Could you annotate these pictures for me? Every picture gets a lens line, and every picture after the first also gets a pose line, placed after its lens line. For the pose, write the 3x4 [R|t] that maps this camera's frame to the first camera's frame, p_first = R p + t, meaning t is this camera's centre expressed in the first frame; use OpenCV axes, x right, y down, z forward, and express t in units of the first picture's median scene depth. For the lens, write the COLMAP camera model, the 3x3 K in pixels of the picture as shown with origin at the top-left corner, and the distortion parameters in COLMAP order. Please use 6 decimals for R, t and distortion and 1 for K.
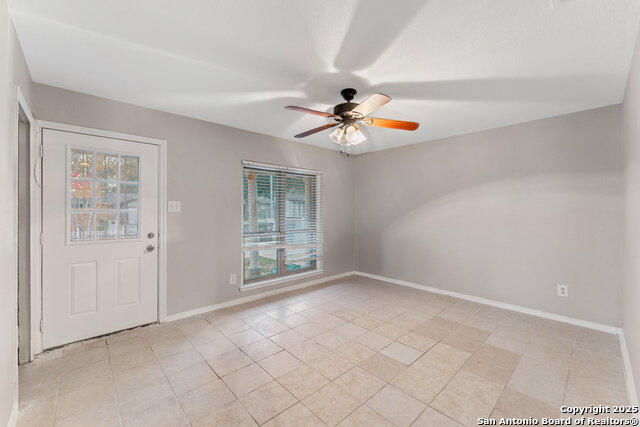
lens RADIAL K [[253.6, 0, 320.7], [0, 253.6, 211.0], [0, 0, 1]] dist [-0.003825, -0.000516]
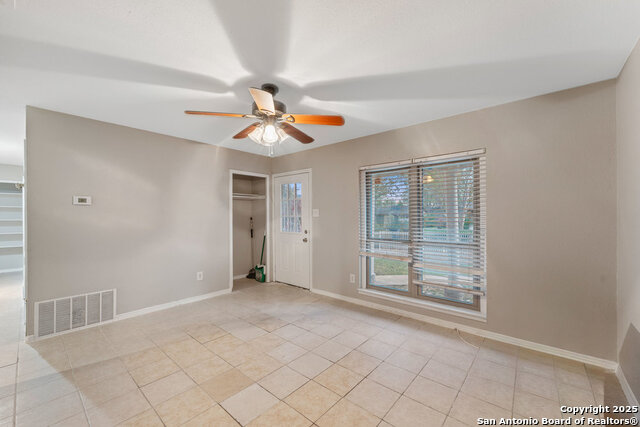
lens RADIAL K [[253.6, 0, 321.1], [0, 253.6, 215.1], [0, 0, 1]] dist [-0.003825, -0.000516]
pose [[0.133778, -0.003978, -0.991003, 0.878057], [0.000931, 0.999992, -0.003888, 0.000940], [0.991011, -0.000403, 0.133781, 0.884393]]
